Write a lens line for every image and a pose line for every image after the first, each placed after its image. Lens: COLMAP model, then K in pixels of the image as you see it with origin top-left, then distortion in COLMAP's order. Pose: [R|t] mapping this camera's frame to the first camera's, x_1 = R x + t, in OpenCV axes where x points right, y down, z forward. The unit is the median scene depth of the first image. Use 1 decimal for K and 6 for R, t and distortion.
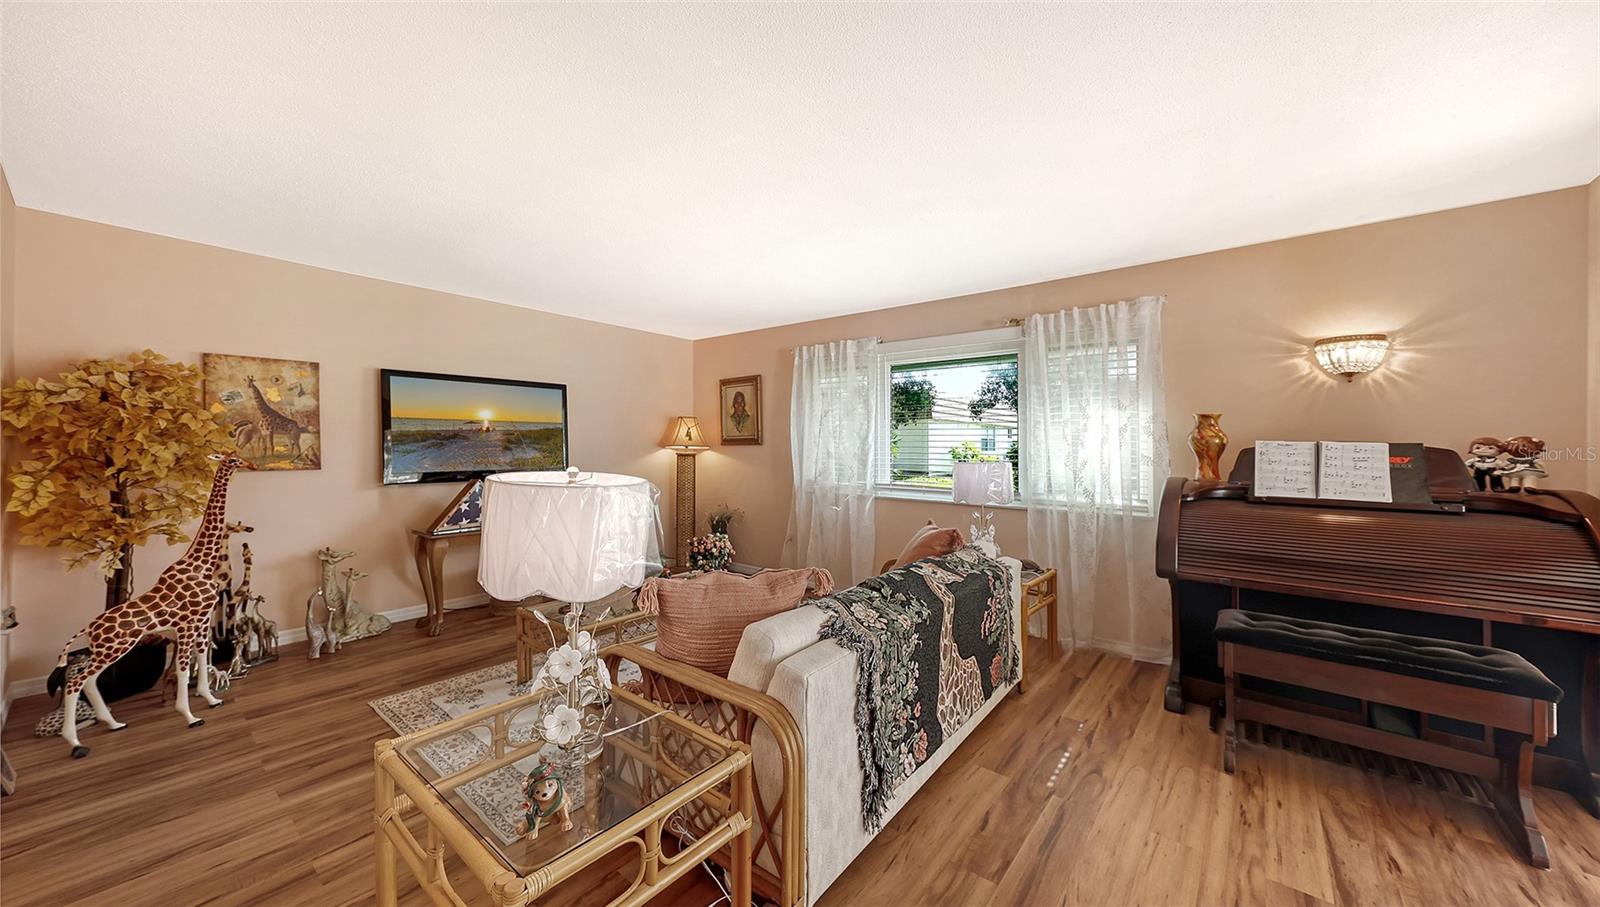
lens RADIAL K [[552.9, 0, 811.5], [0, 552.9, 448.6], [0, 0, 1]] dist [0.008379, -0.000167]
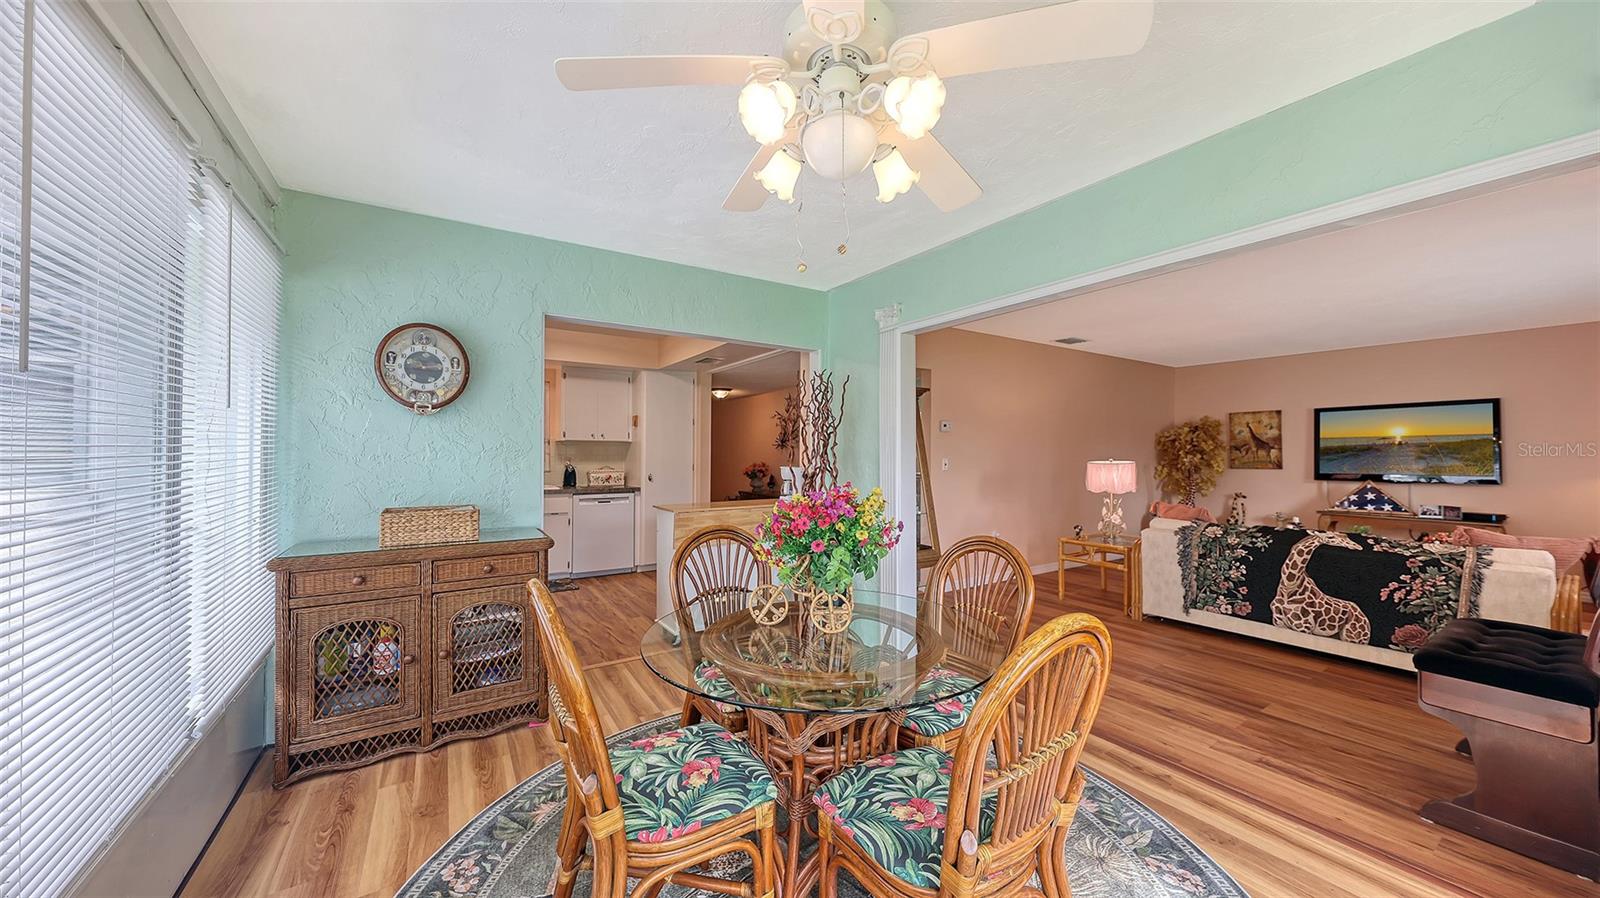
lens RADIAL K [[554.4, 0, 796.6], [0, 554.4, 442.6], [0, 0, 1]] dist [0.011067, -0.000029]
pose [[-0.310071, -0.030851, -0.950213, 1.336586], [-0.007802, 0.999522, -0.029907, 0.017977], [0.950681, -0.001860, -0.310163, 0.071837]]
